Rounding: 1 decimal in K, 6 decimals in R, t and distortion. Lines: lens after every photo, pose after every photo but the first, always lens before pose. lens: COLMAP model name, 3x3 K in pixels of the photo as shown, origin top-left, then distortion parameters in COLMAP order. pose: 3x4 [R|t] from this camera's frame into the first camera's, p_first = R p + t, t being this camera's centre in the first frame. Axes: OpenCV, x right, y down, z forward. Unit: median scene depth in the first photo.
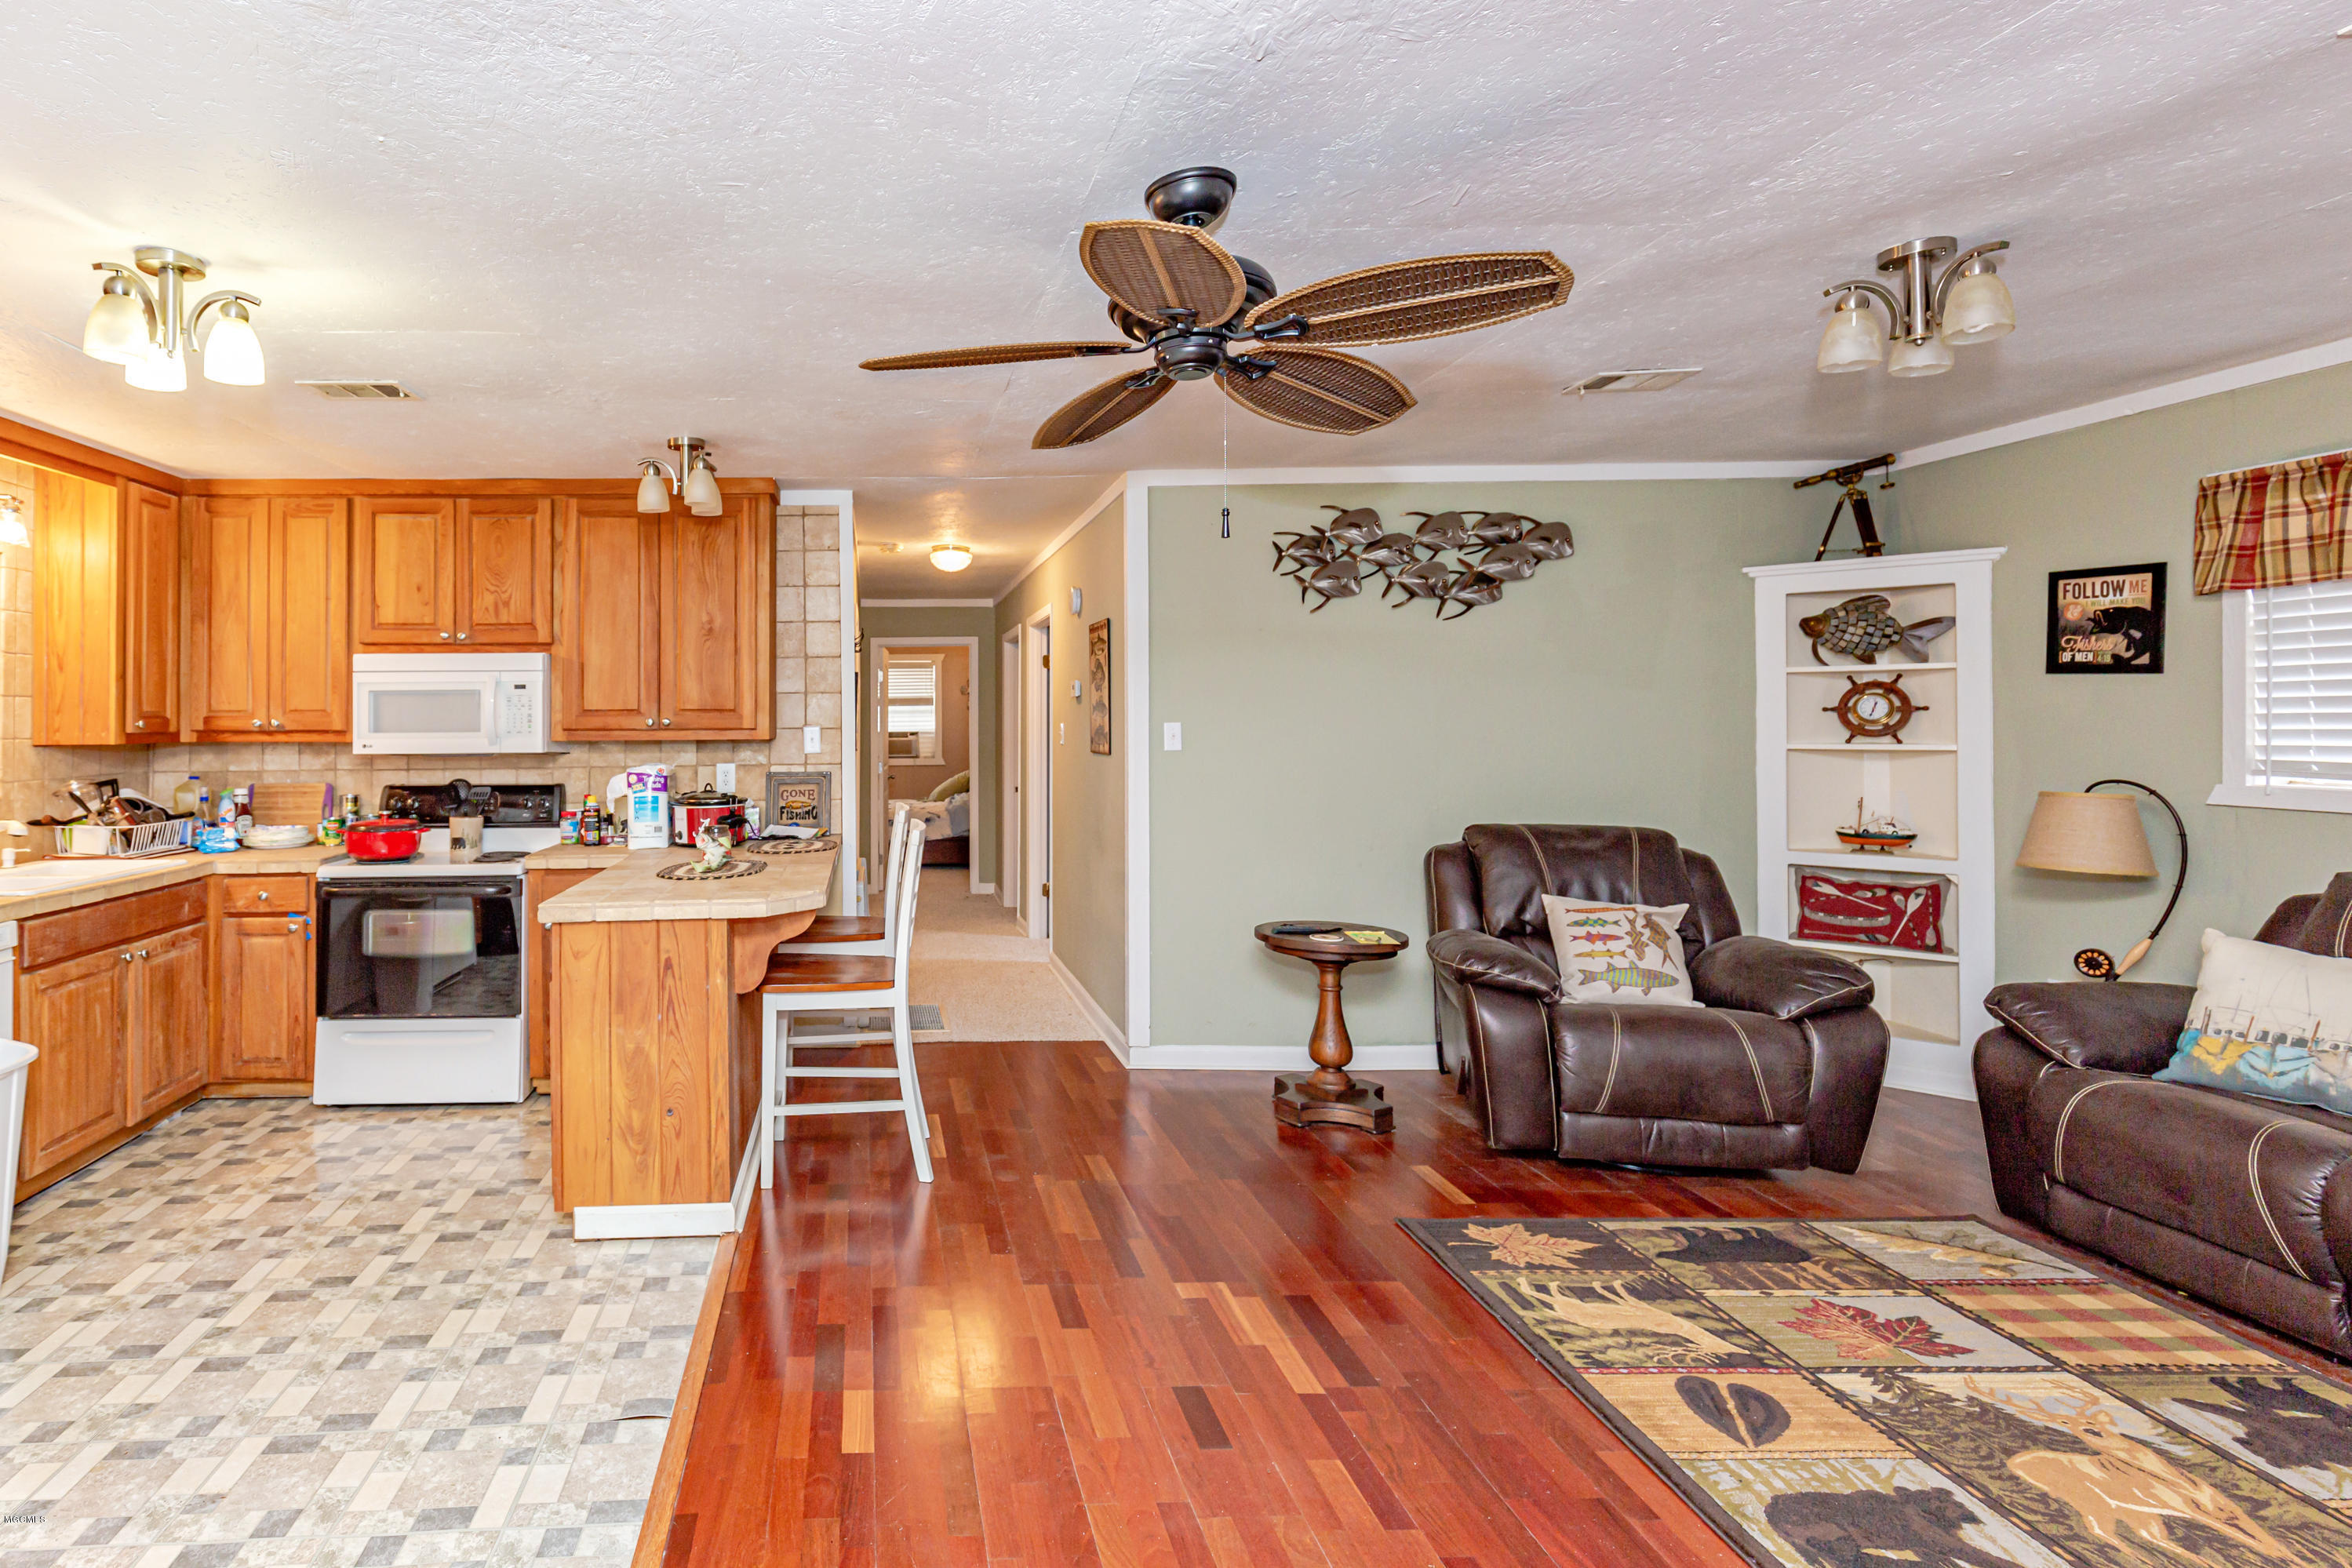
lens RADIAL K [[1180.3, 0, 897.3], [0, 1180.3, 706.1], [0, 0, 1]] dist [0.001482, -0.000070]
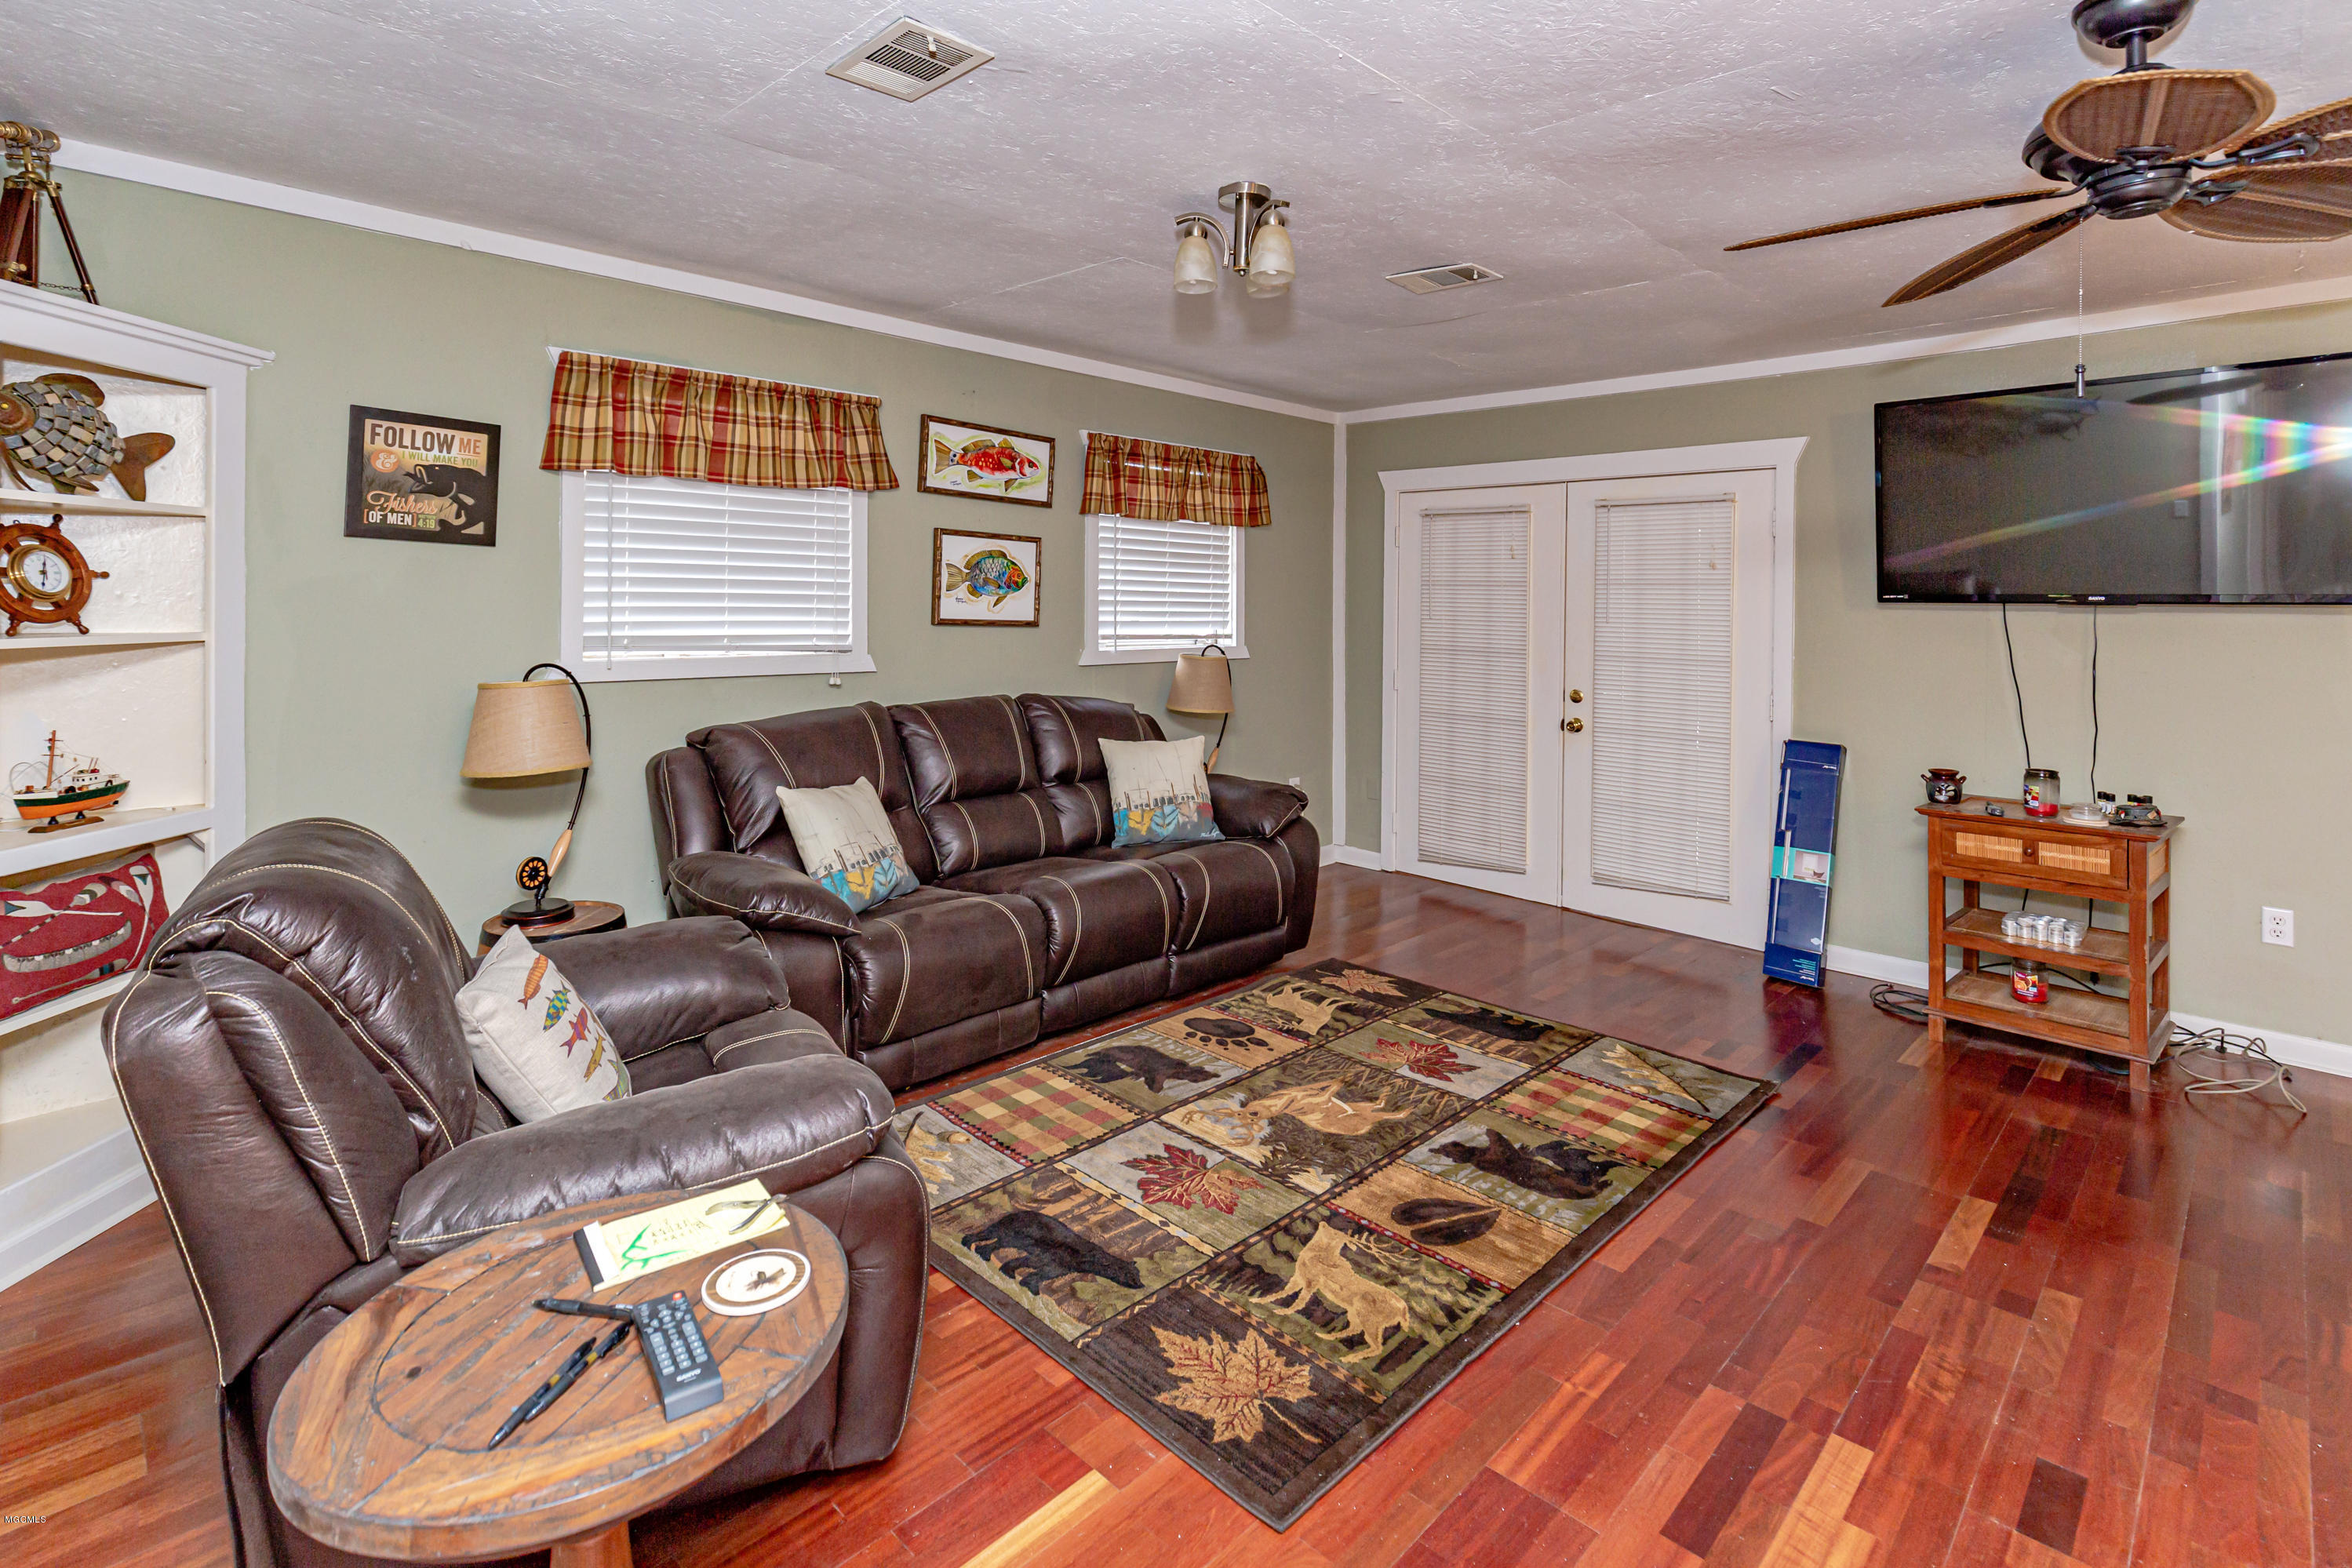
lens RADIAL K [[1108.4, 0, 1189.2], [0, 1108.4, 608.3], [0, 0, 1]] dist [0.001459, -0.000411]
pose [[-0.690716, -0.002359, 0.723122, 0.074071], [-0.011499, 0.999904, -0.007723, 0.019507], [-0.723034, -0.013650, -0.690677, 1.136641]]
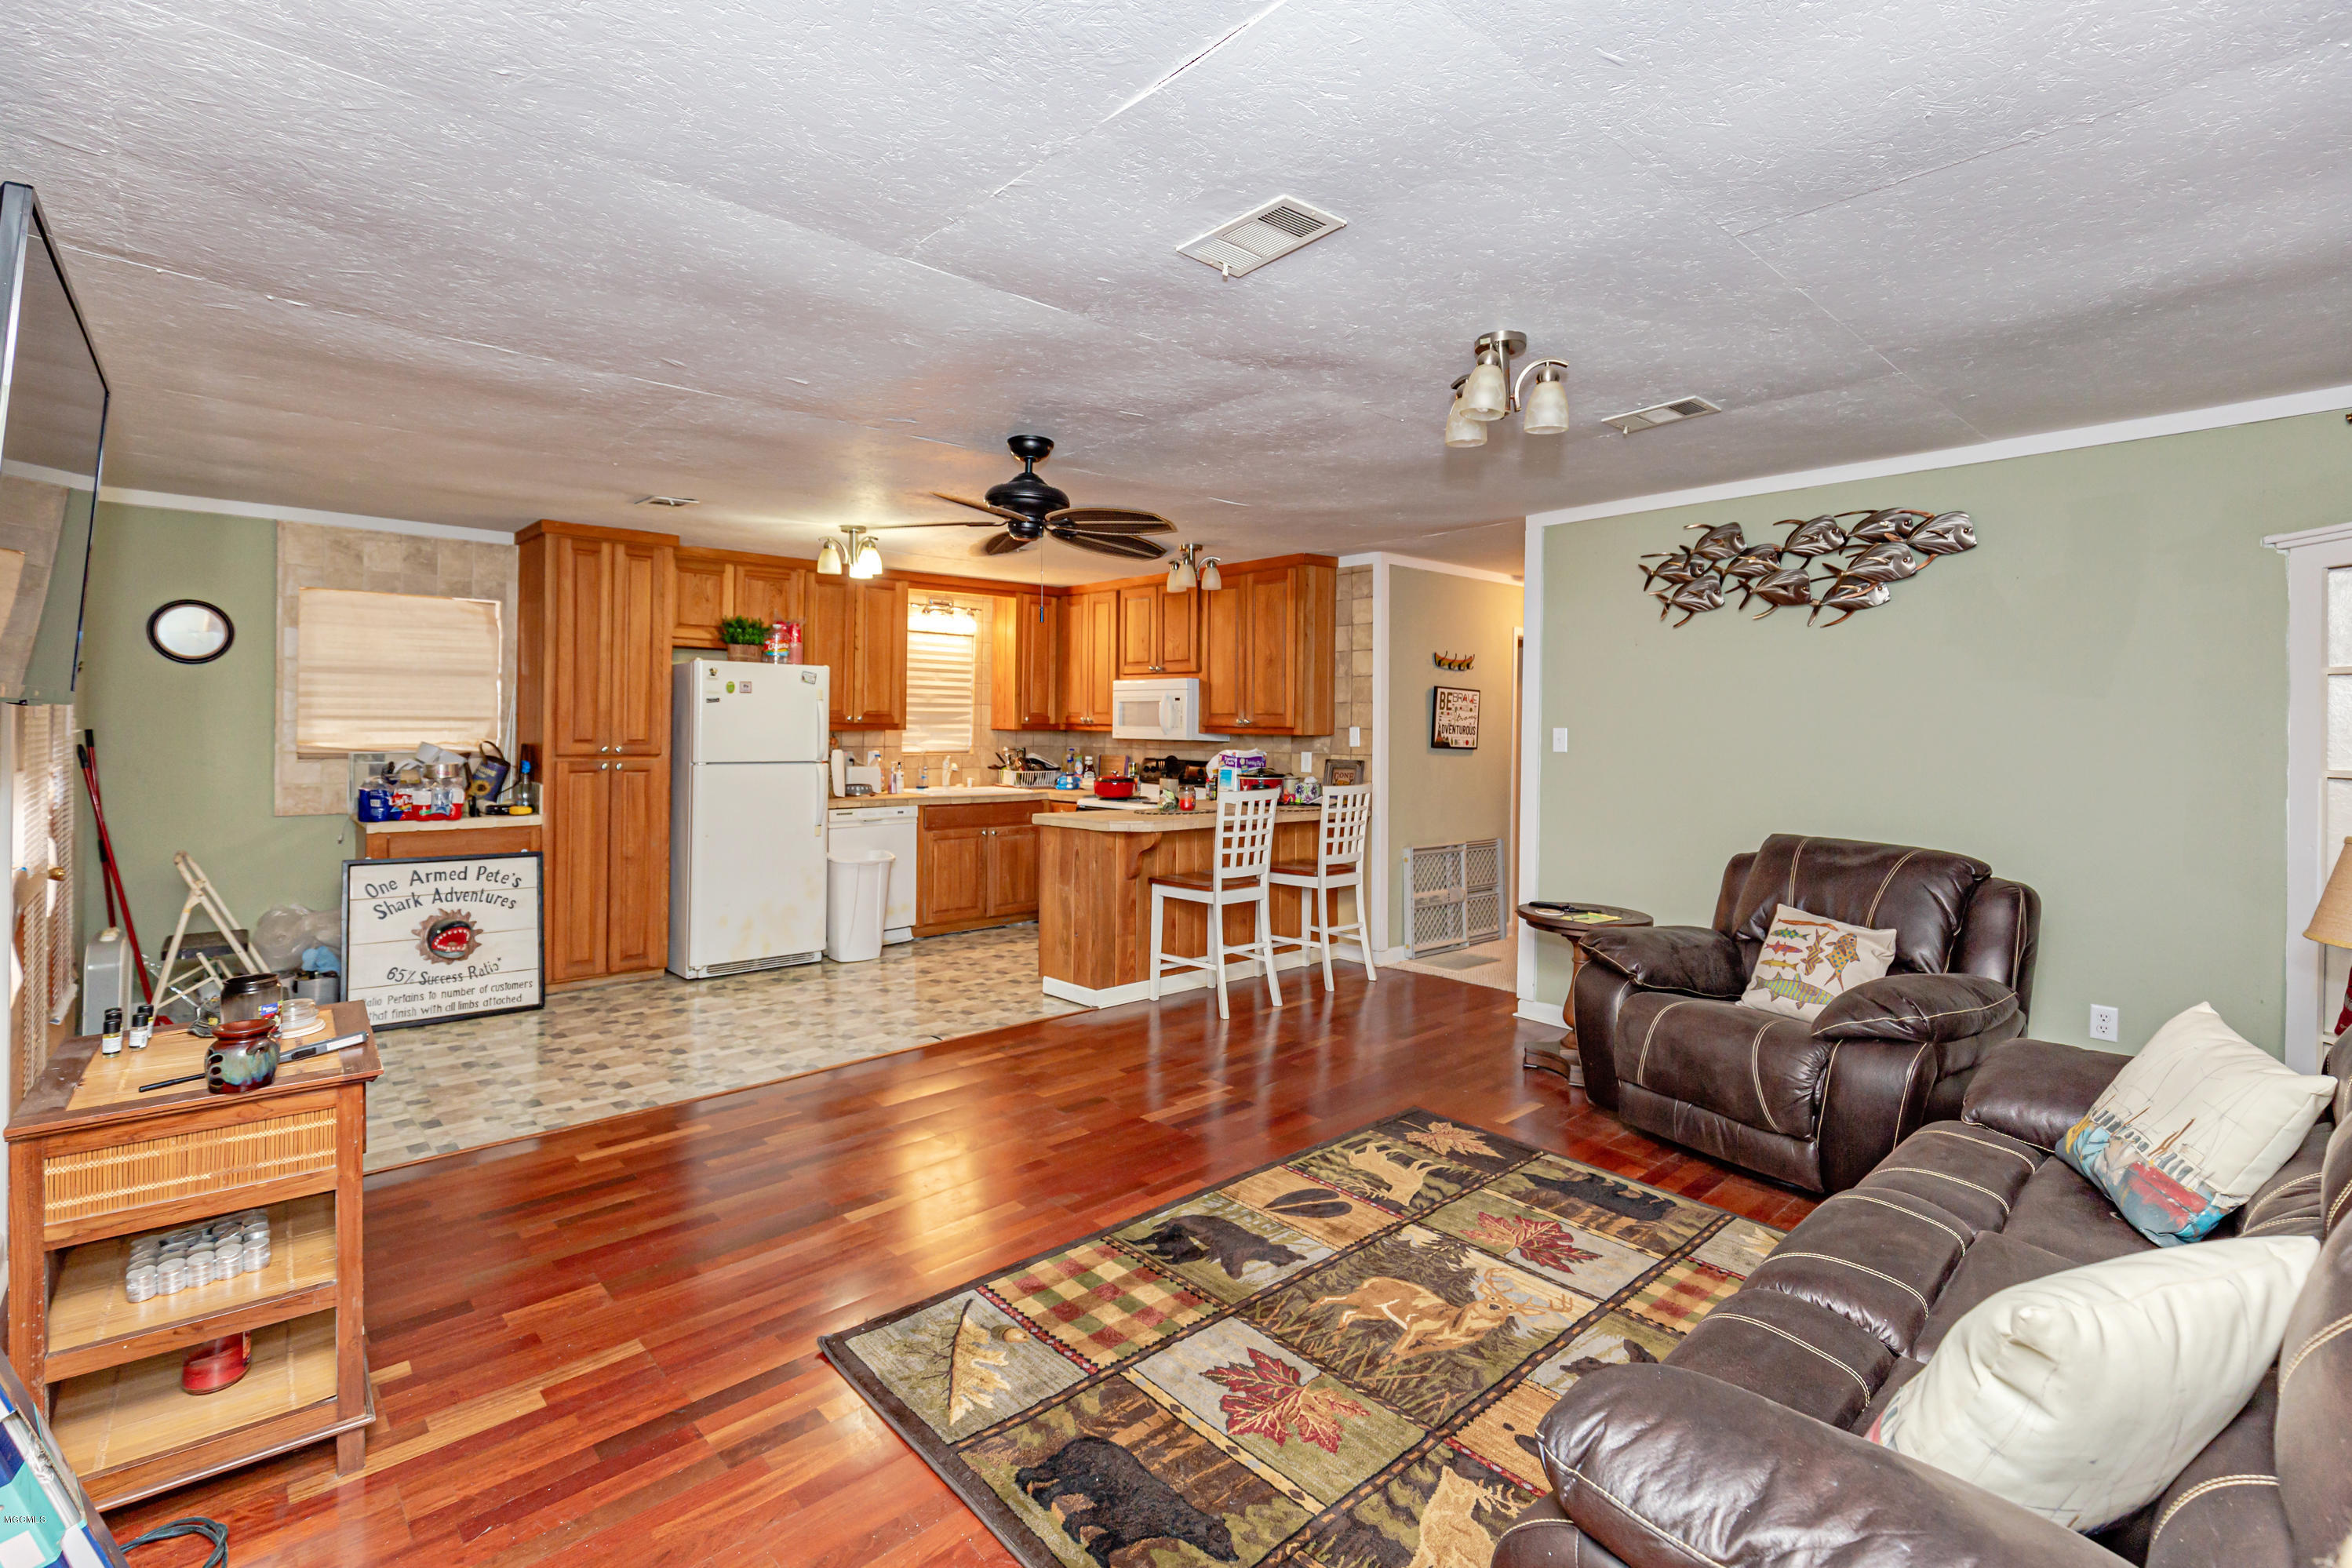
lens RADIAL K [[1105.3, 0, 1166.7], [0, 1105.3, 720.4], [0, 0, 1]] dist [0.000204, -0.000108]
pose [[0.651190, 0.011300, -0.758831, 0.959741], [-0.006502, 0.999936, 0.009311, -0.001364], [0.758887, -0.001129, 0.651221, -0.001808]]
